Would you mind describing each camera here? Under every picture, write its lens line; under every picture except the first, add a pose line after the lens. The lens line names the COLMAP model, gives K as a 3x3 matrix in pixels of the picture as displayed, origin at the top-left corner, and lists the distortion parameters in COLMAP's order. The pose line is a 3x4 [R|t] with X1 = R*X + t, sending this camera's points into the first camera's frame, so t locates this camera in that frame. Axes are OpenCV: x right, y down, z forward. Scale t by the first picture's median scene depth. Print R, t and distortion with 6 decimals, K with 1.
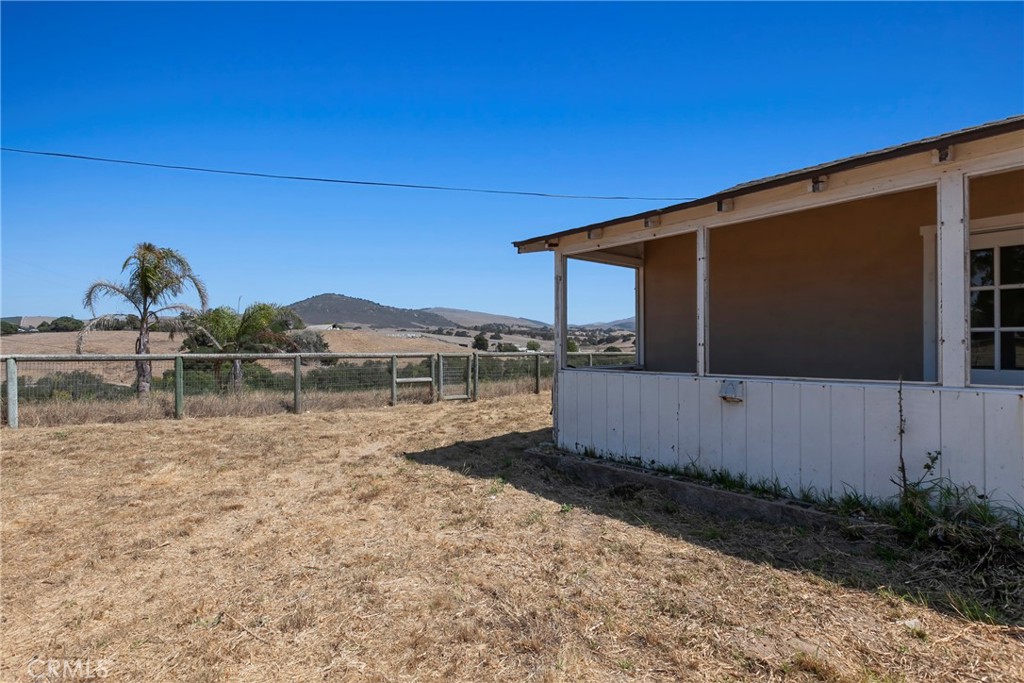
lens RADIAL K [[493.6, 0, 512.0], [0, 493.6, 341.5], [0, 0, 1]] dist [0.000127, -0.000024]
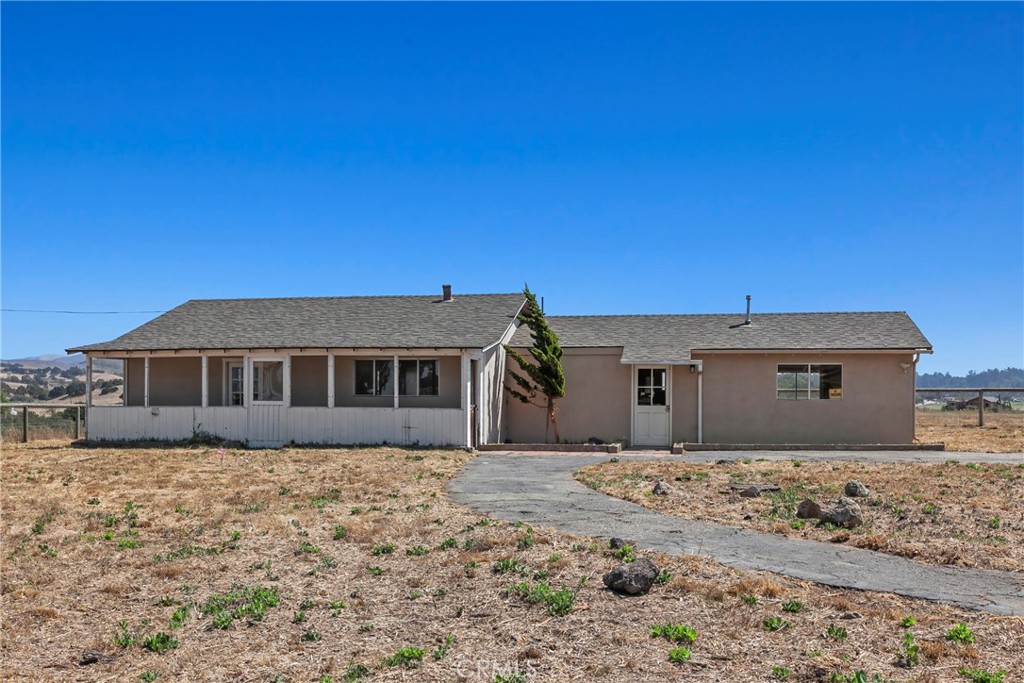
lens RADIAL K [[926.5, 0, 512.0], [0, 926.5, 341.5], [0, 0, 1]] dist [-0.007264, -0.006311]
pose [[0.801860, 0.034410, 0.596520, -0.089506], [-0.001440, 0.998449, -0.055659, -0.001122], [-0.597510, 0.043771, 0.800666, -0.363378]]
